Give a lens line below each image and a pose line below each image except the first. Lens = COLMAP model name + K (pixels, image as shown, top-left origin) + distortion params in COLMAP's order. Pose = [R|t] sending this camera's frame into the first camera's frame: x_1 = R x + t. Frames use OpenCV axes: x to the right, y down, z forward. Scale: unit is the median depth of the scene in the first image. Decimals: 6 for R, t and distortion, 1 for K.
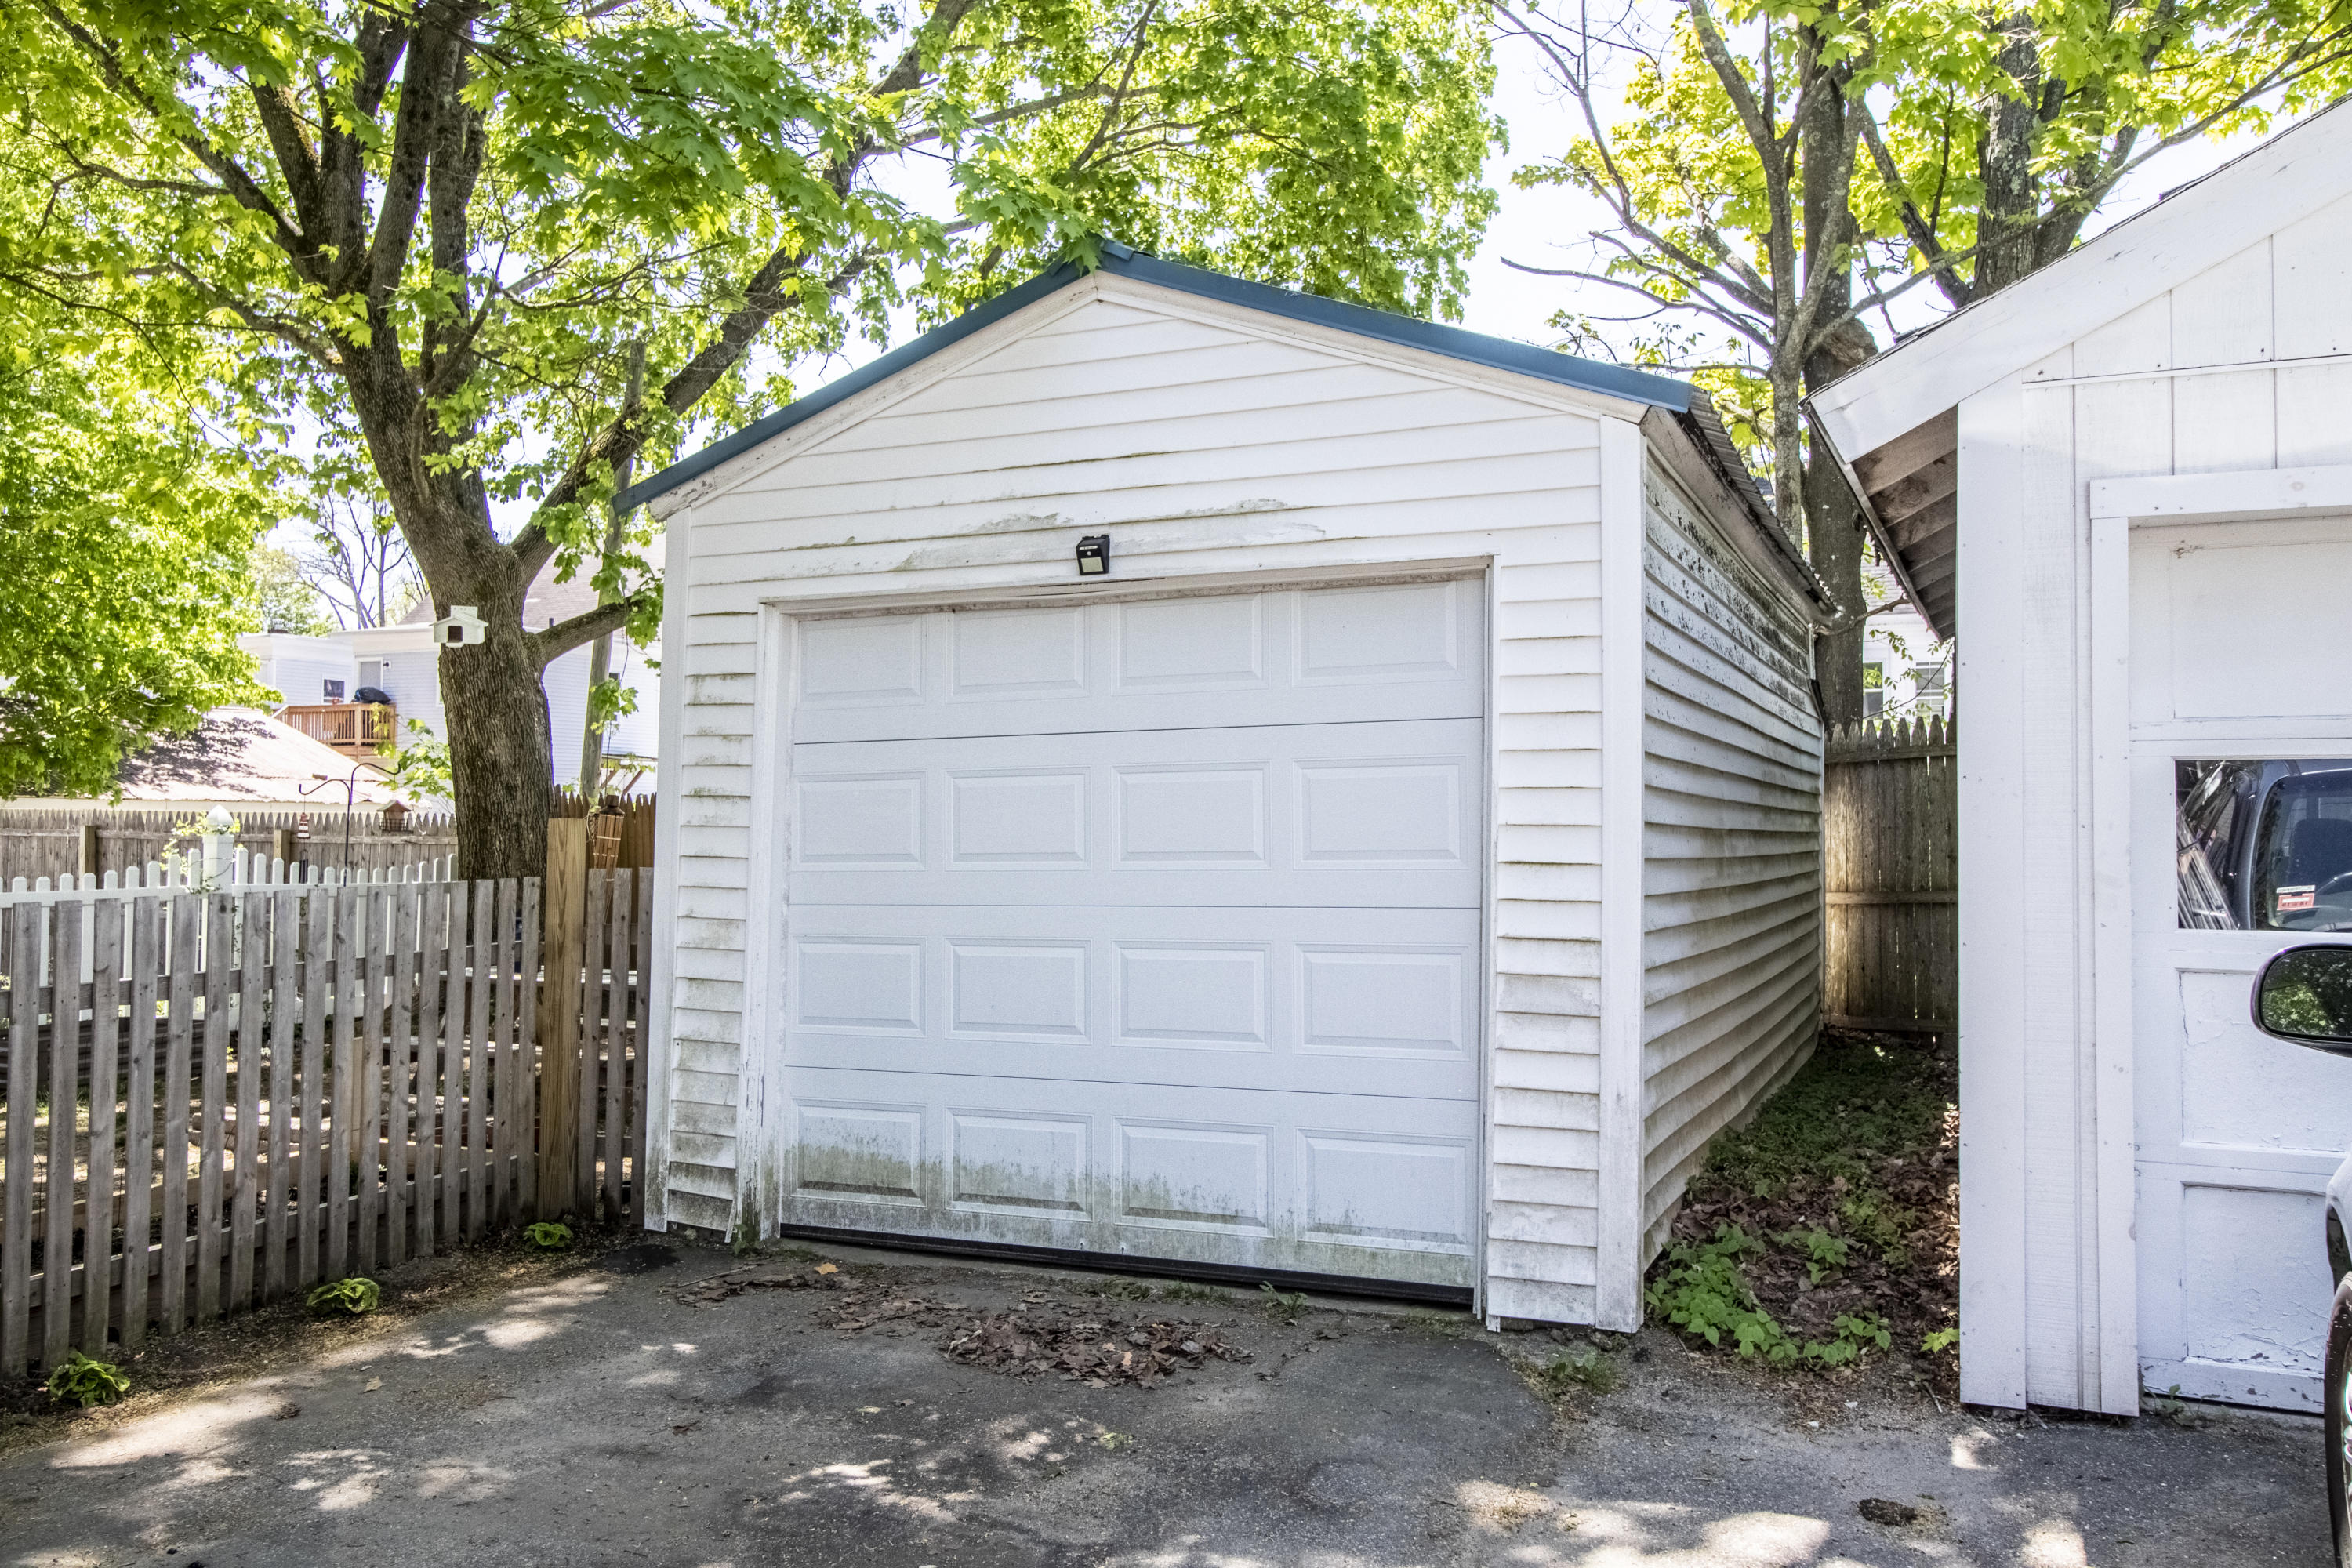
lens RADIAL K [[1853.9, 0, 1174.4], [0, 1853.9, 779.4], [0, 0, 1]] dist [0.005267, 0.000554]
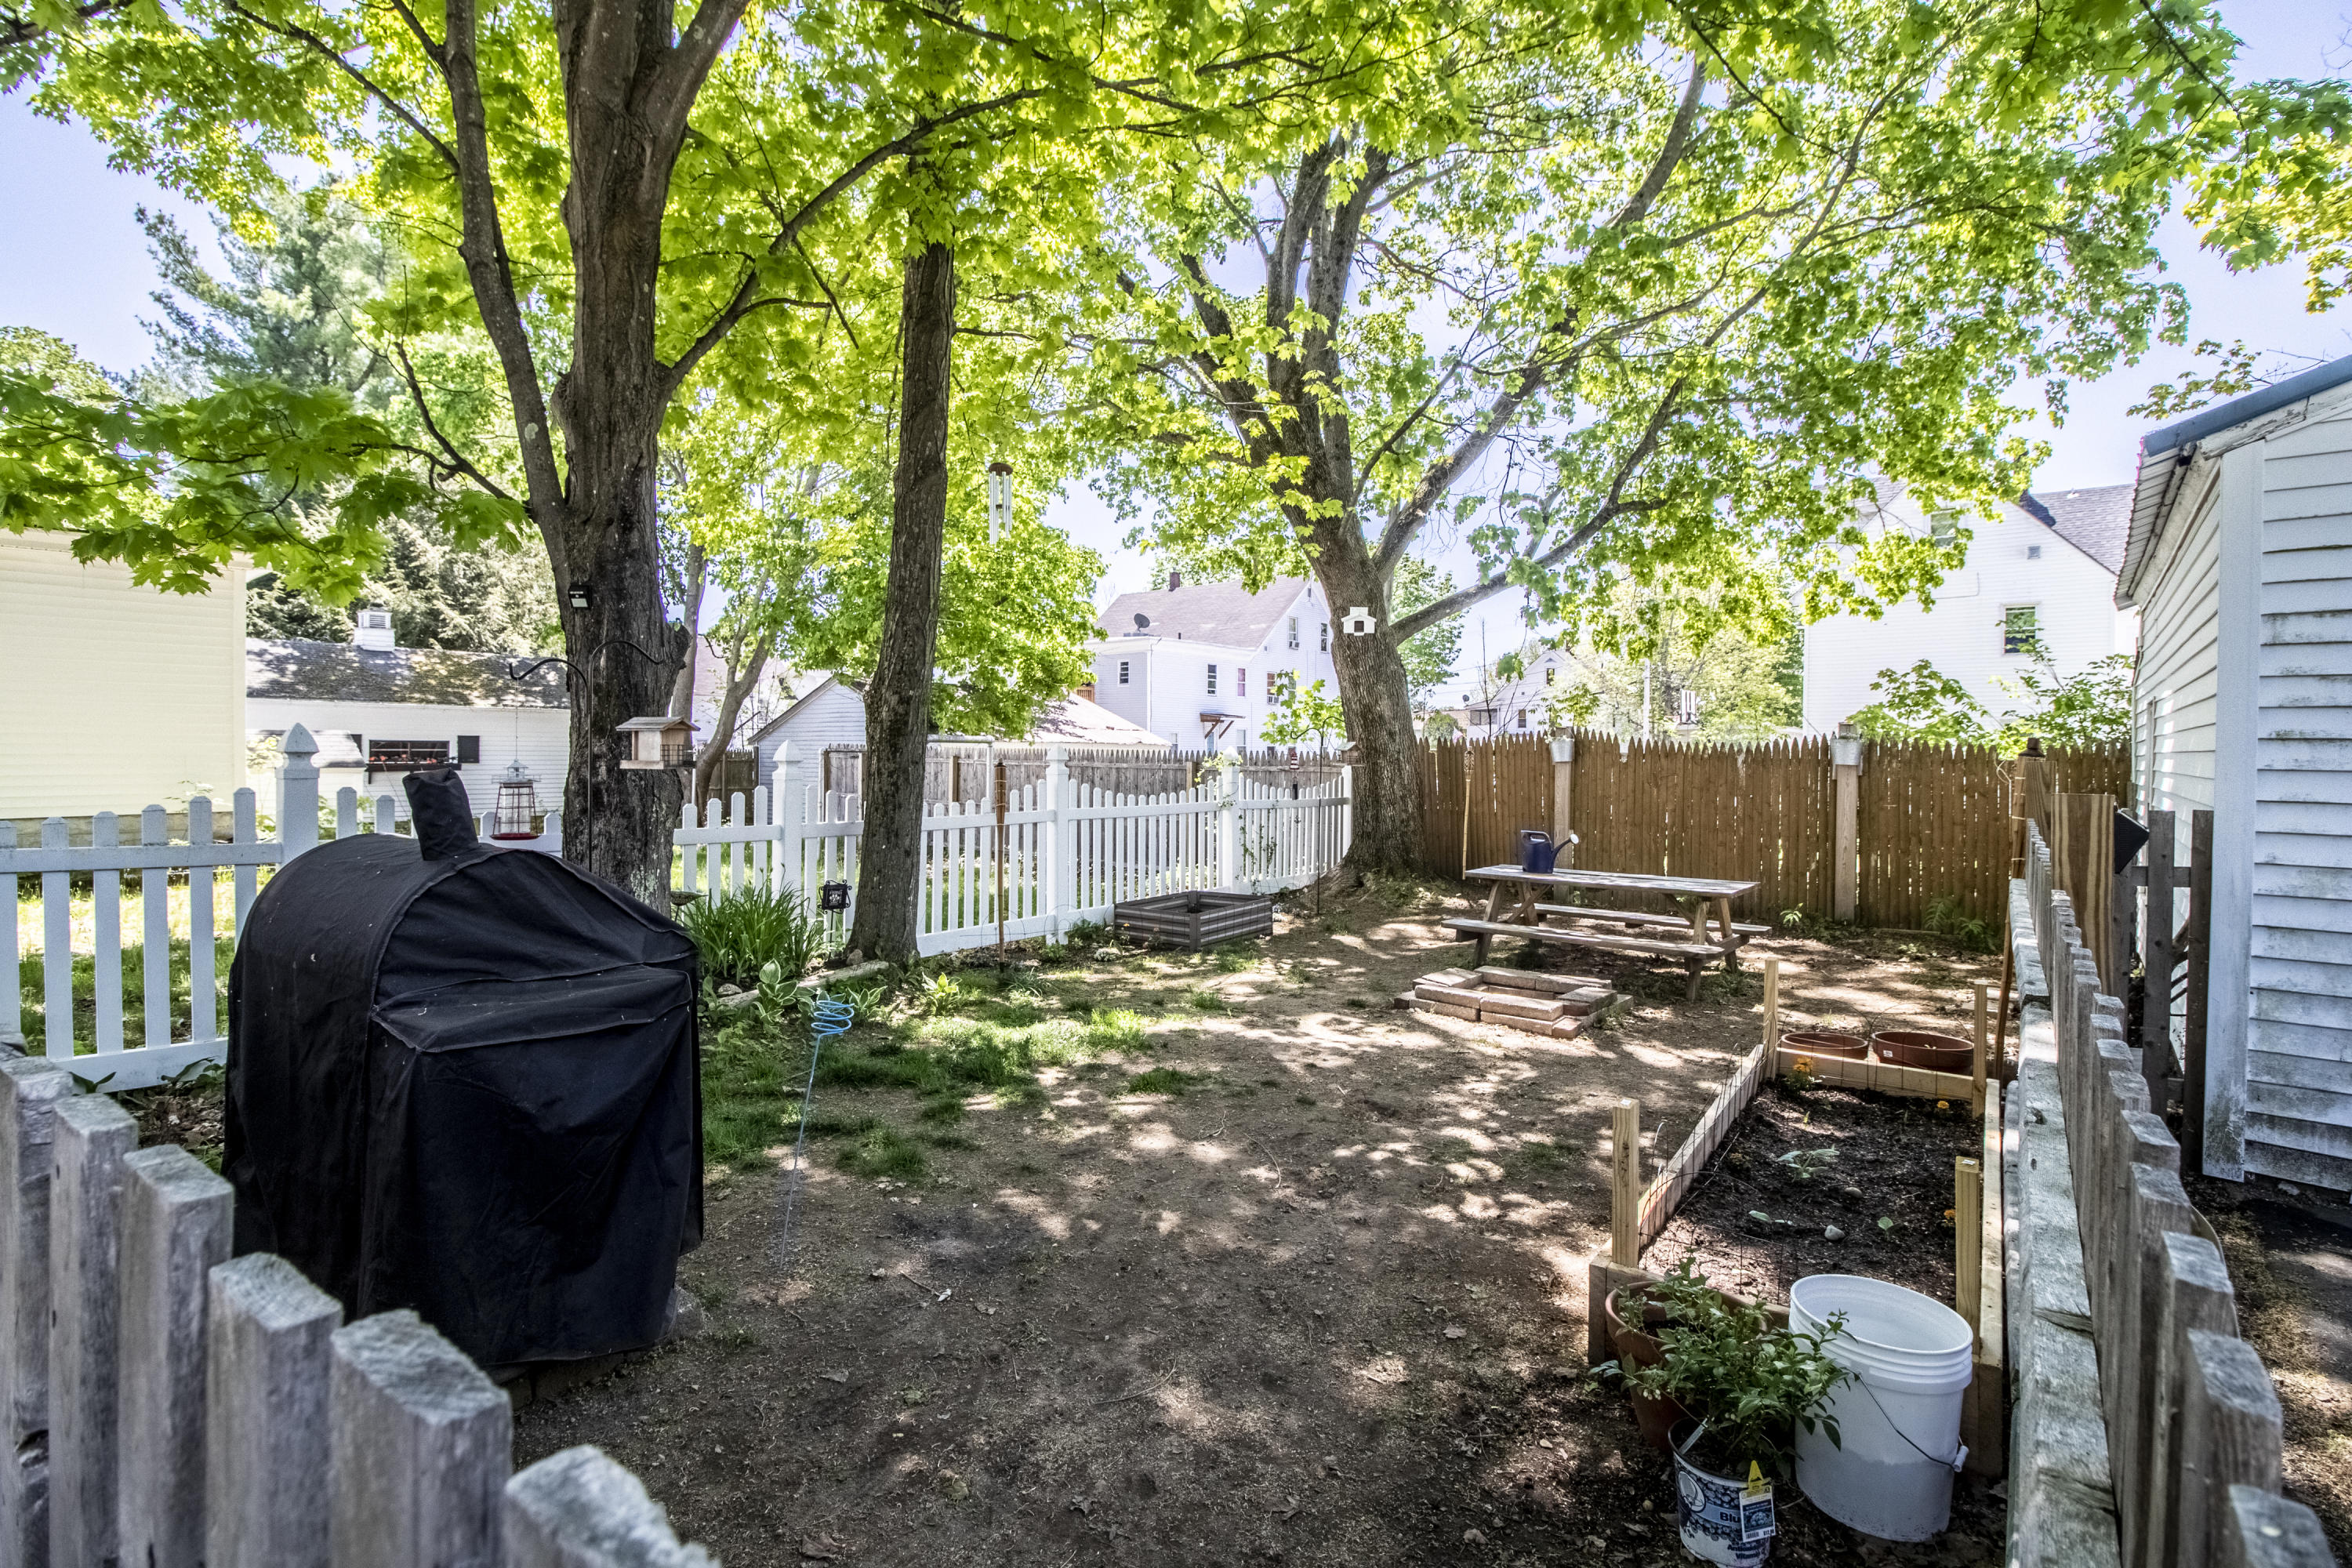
lens RADIAL K [[1094.9, 0, 1177.4], [0, 1094.9, 781.7], [0, 0, 1]] dist [-0.004835, -0.008081]
pose [[0.970537, 0.003635, -0.240924, -0.679816], [0.008079, 0.998833, 0.047613, -0.000600], [0.240816, -0.048156, 0.969375, 0.314972]]
